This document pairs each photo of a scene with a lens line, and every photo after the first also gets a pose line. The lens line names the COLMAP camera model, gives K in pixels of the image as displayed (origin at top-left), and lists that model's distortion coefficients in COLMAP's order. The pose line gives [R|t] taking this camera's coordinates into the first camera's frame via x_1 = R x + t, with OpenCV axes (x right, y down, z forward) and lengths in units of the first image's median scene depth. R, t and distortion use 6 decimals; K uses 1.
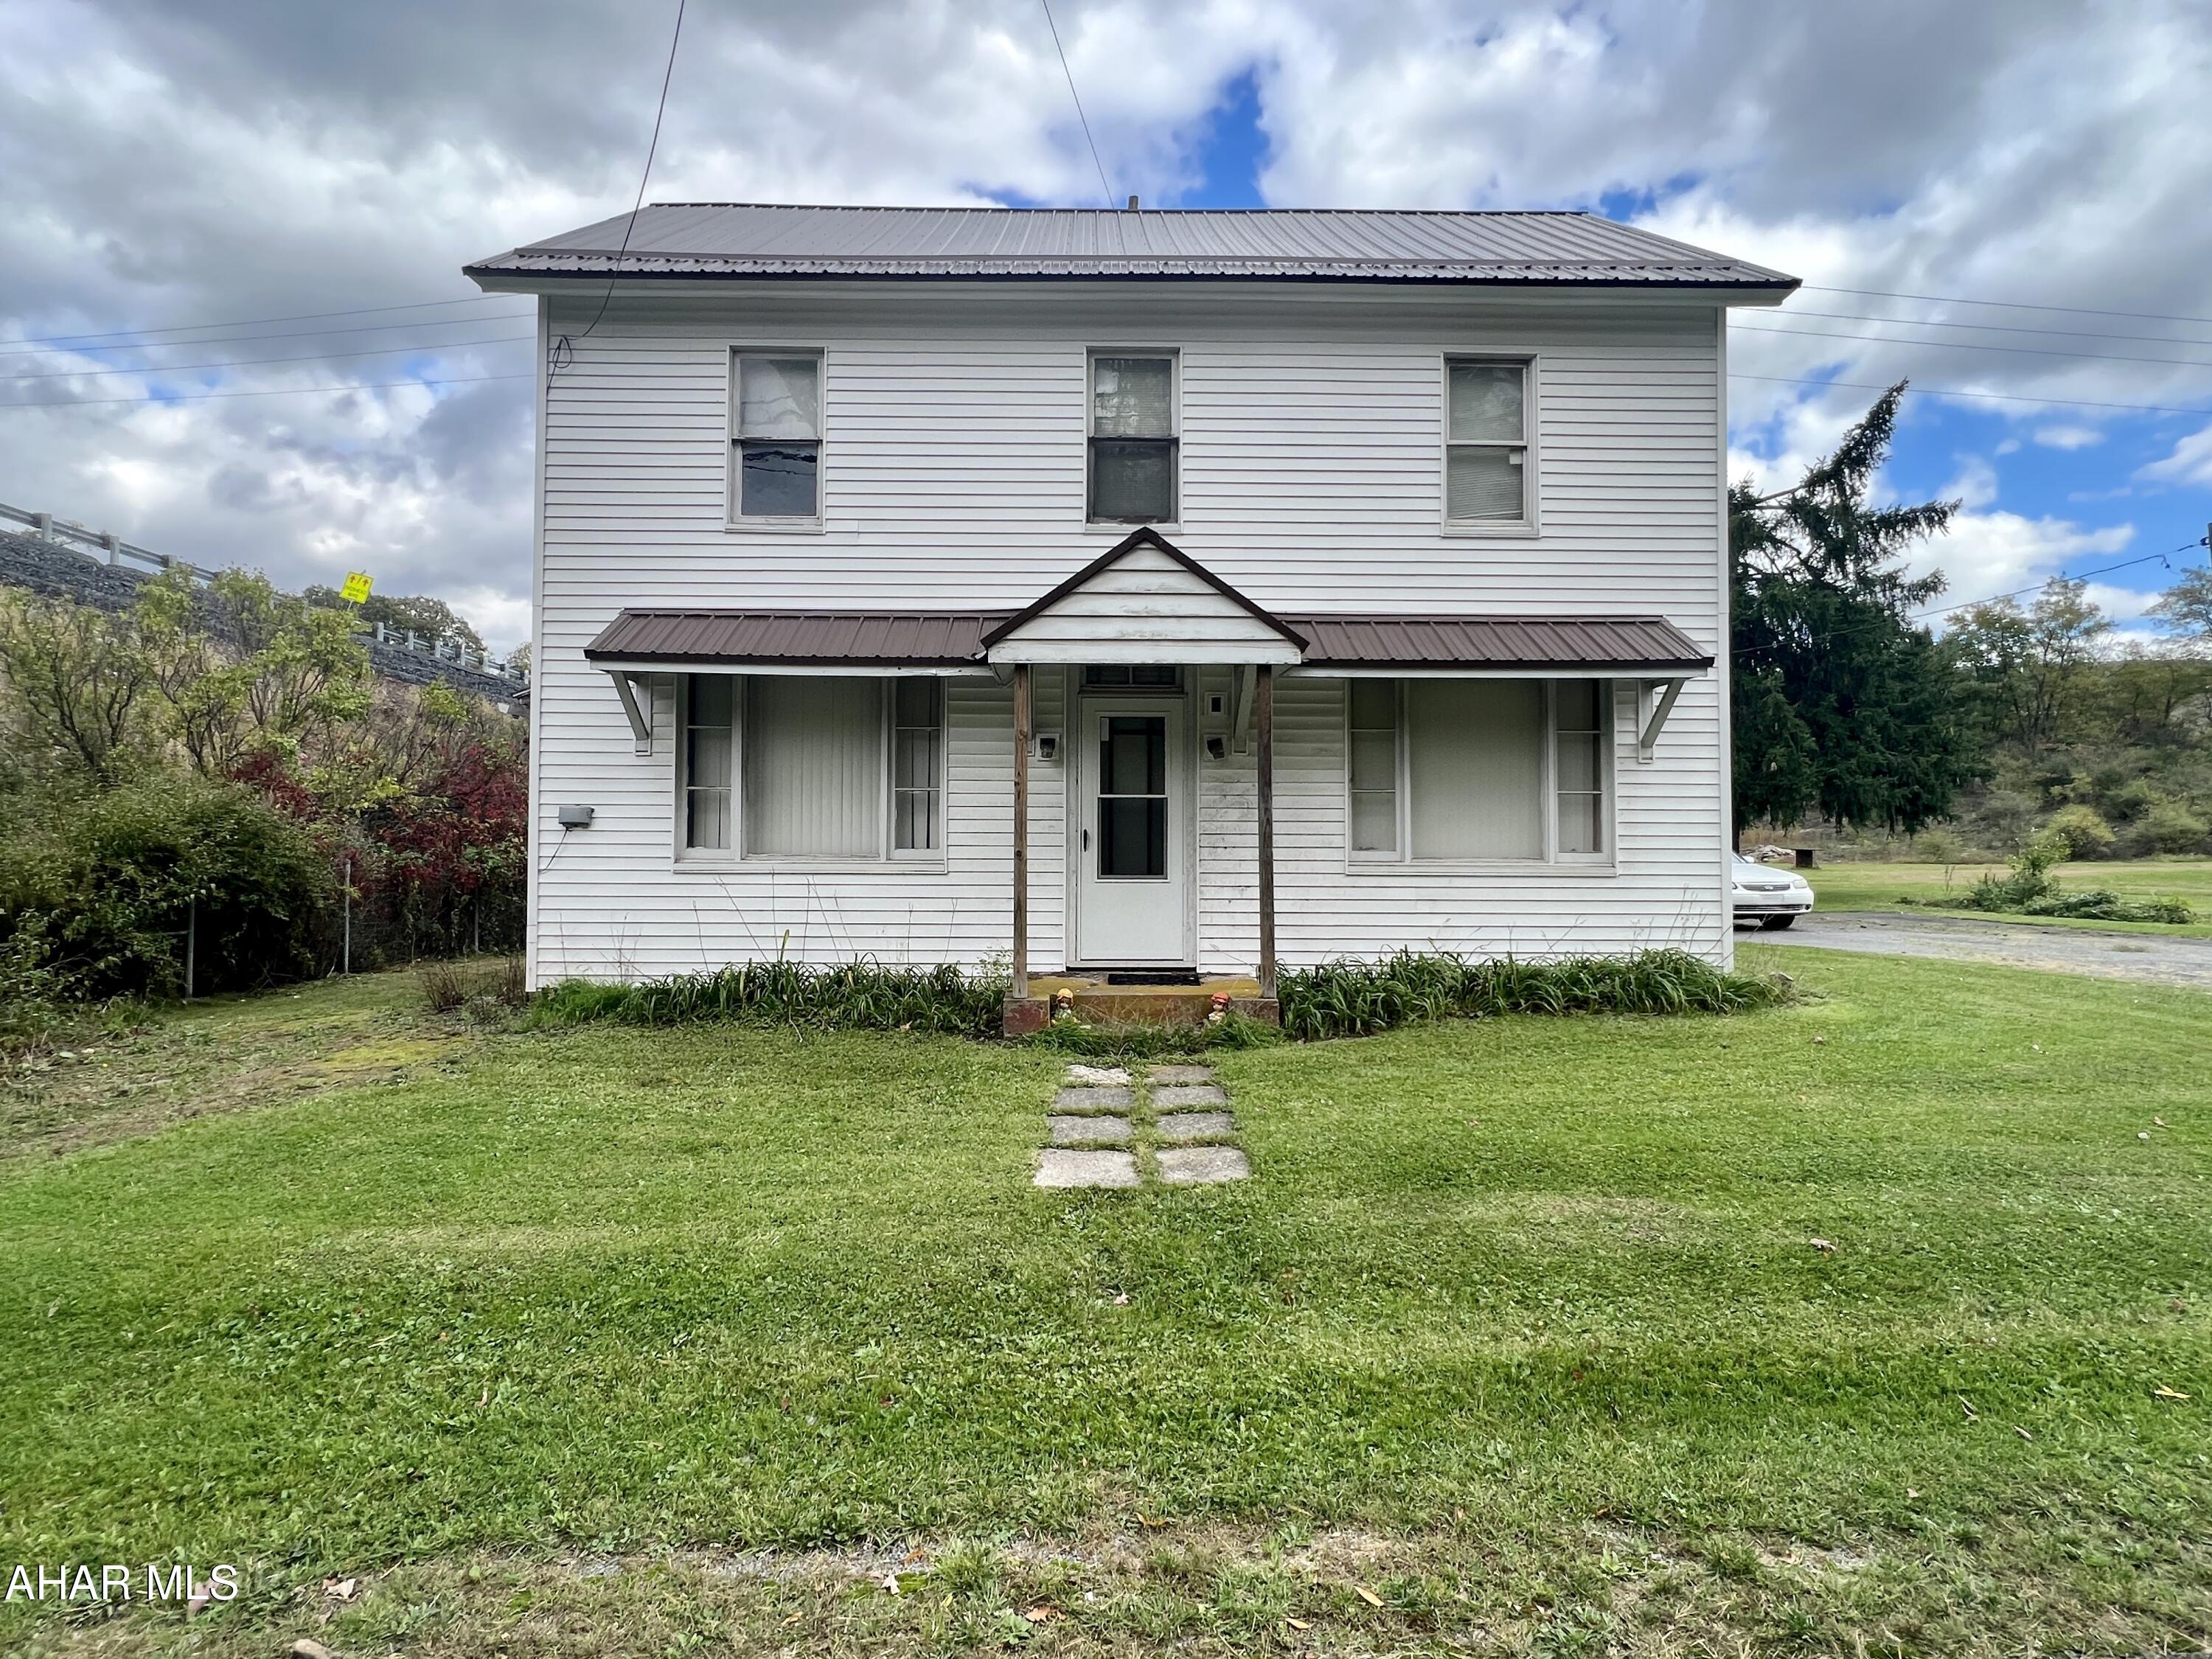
lens RADIAL K [[1051.4, 0, 1096.0], [0, 1051.4, 824.4], [0, 0, 1]] dist [0.002309, 0.000140]
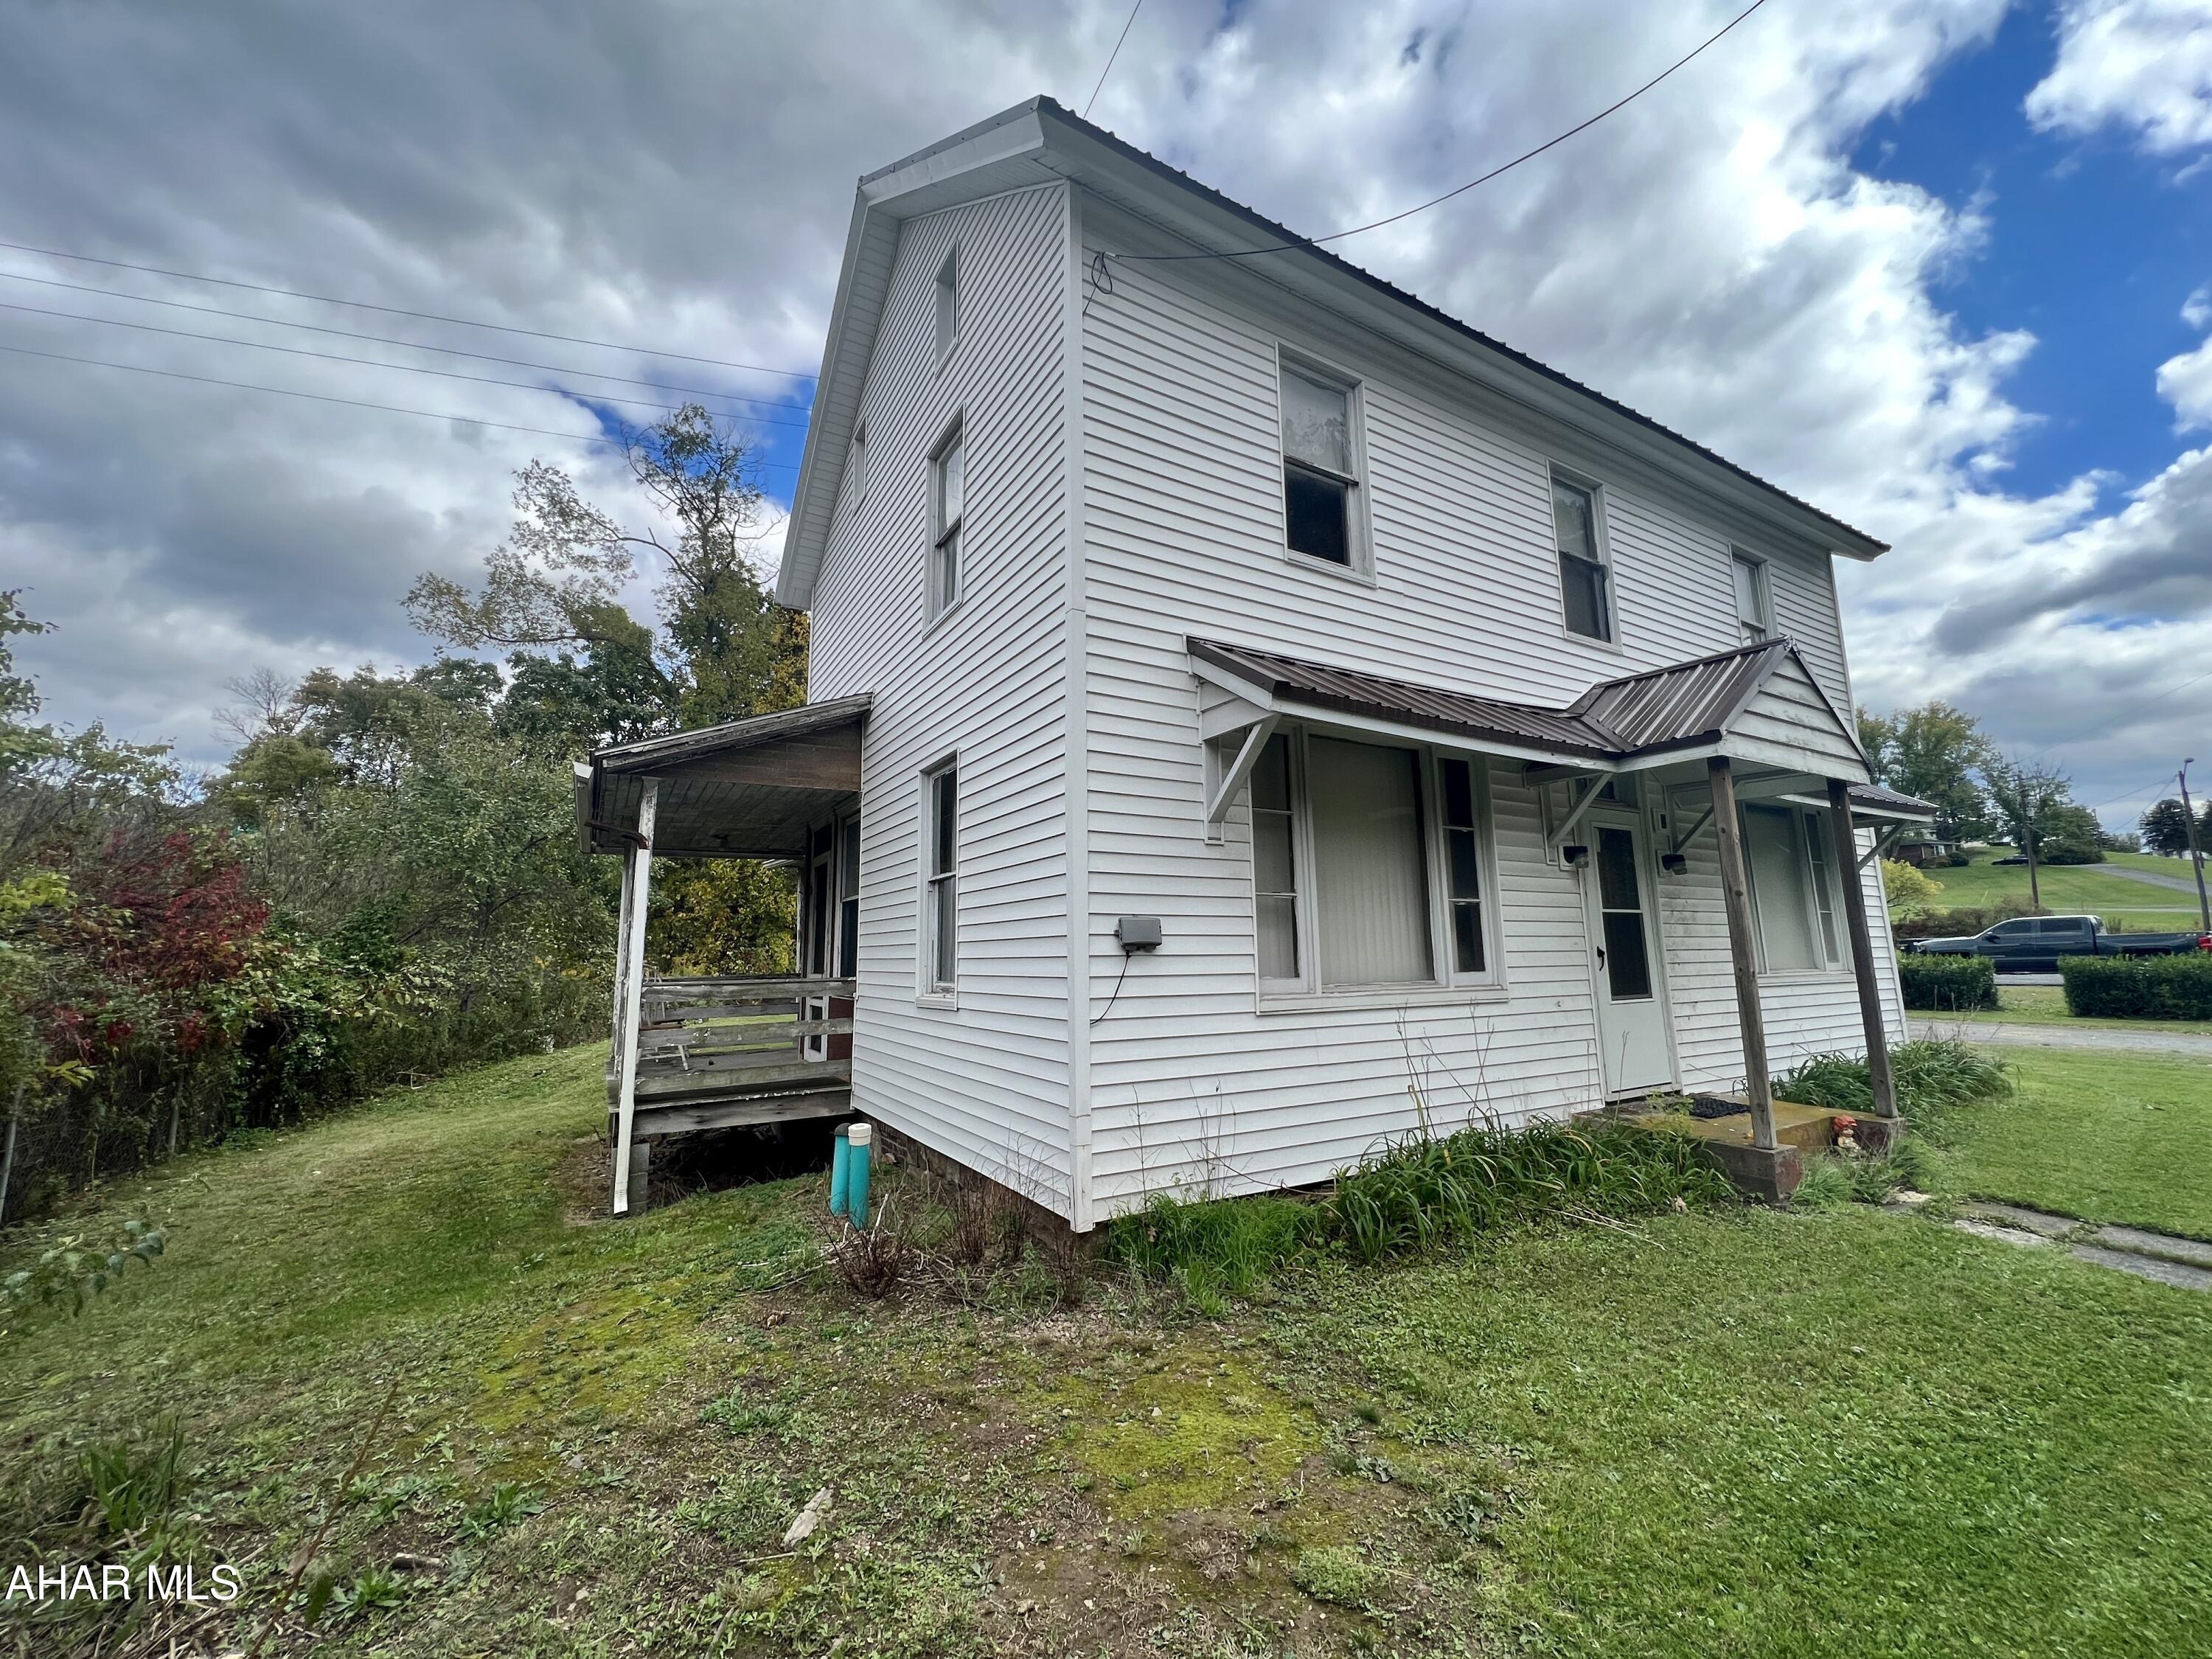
lens RADIAL K [[894.1, 0, 1103.6], [0, 894.1, 822.8], [0, 0, 1]] dist [0.000373, -0.000003]
pose [[0.866881, 0.058457, 0.495076, -0.785275], [0.010060, 0.990847, -0.134611, -0.001346], [-0.498414, 0.121672, 0.858358, 0.529336]]
